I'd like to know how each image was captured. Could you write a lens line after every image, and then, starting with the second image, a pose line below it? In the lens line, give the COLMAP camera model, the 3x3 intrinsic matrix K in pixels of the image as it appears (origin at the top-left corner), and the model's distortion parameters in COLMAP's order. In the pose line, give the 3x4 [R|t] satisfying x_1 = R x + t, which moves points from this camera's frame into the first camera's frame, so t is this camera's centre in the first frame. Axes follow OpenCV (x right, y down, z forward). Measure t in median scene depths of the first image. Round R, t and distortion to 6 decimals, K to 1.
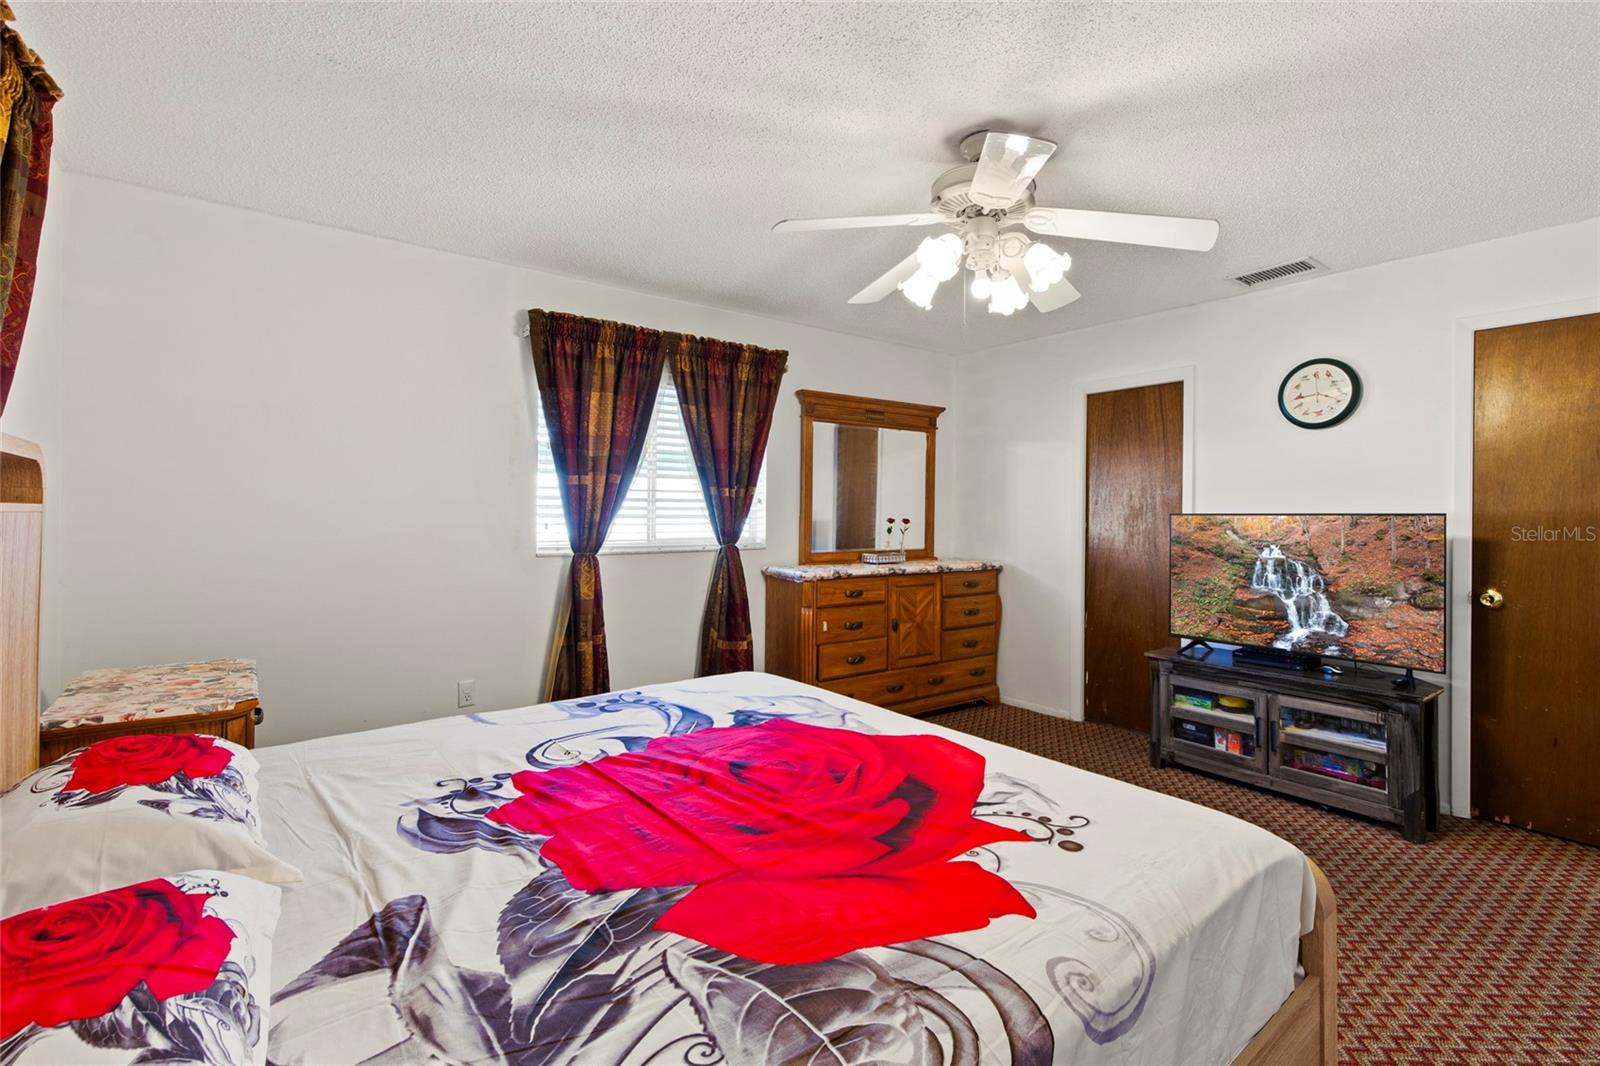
lens RADIAL K [[726.1, 0, 799.1], [0, 726.1, 523.9], [0, 0, 1]] dist [0.001072, 0.000179]
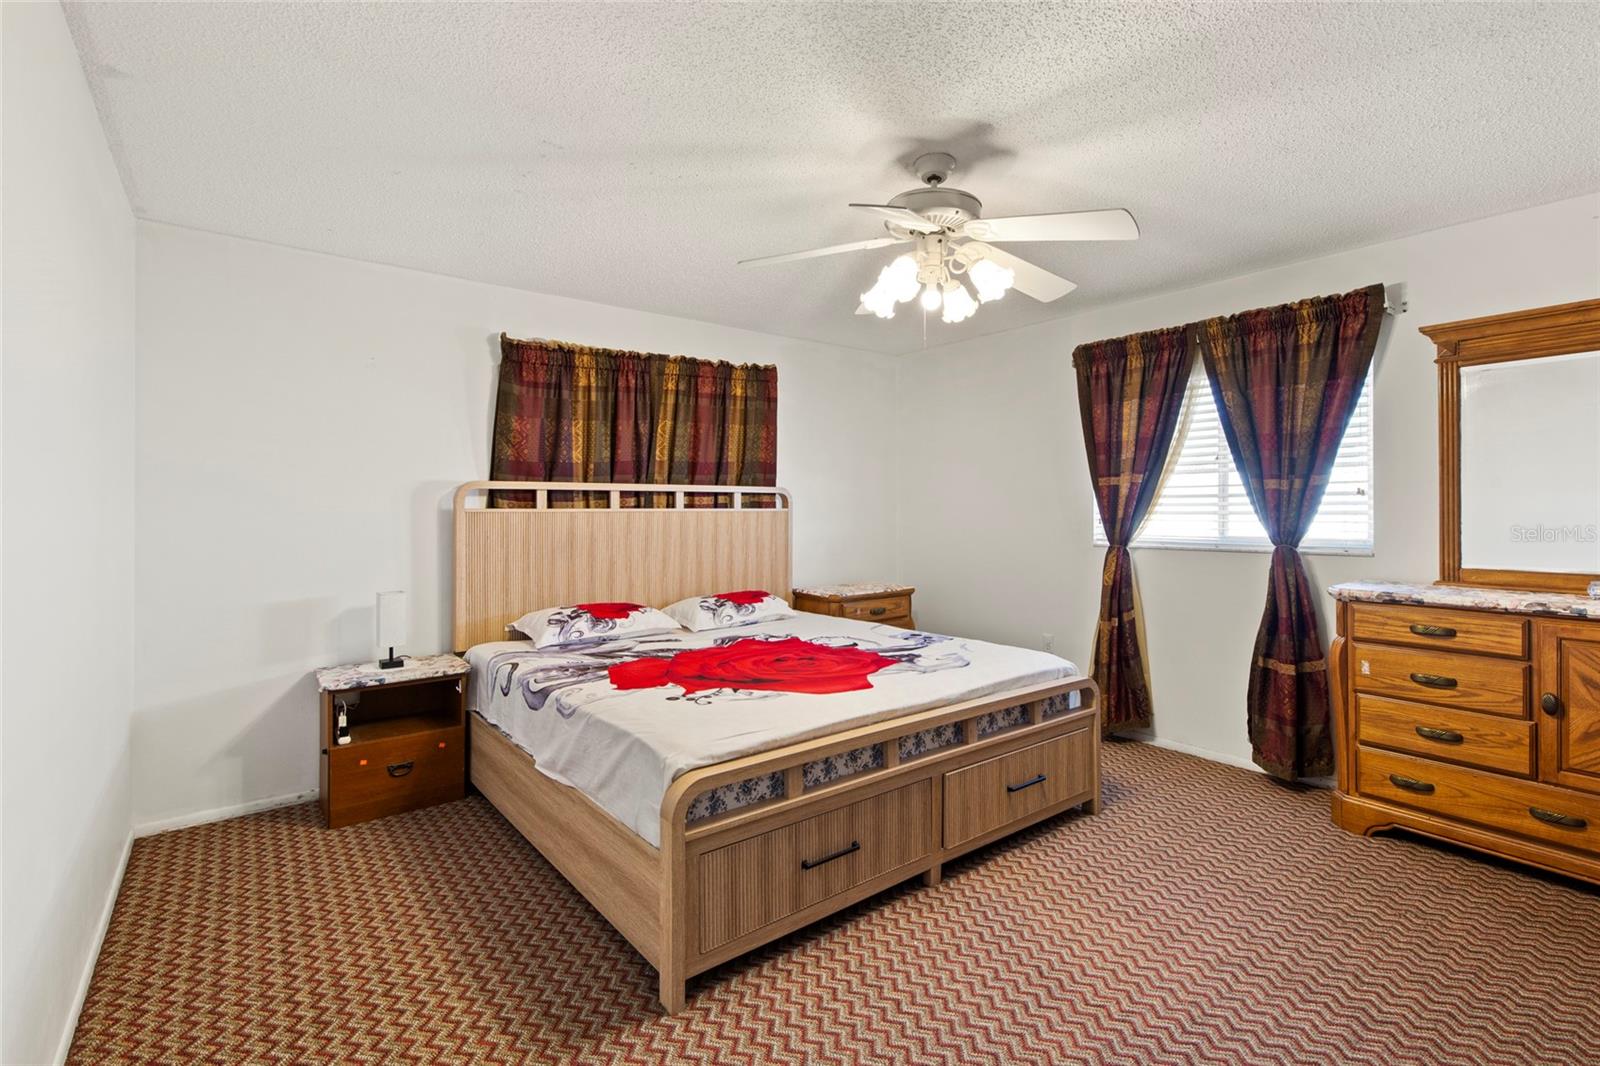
lens RADIAL K [[726.1, 0, 798.9], [0, 726.1, 520.7], [0, 0, 1]] dist [0.001072, 0.000179]
pose [[0.002048, 0.007857, -0.999967, 0.871573], [-0.010320, 0.999916, 0.007835, -0.002312], [0.999945, 0.010303, 0.002129, 0.521121]]
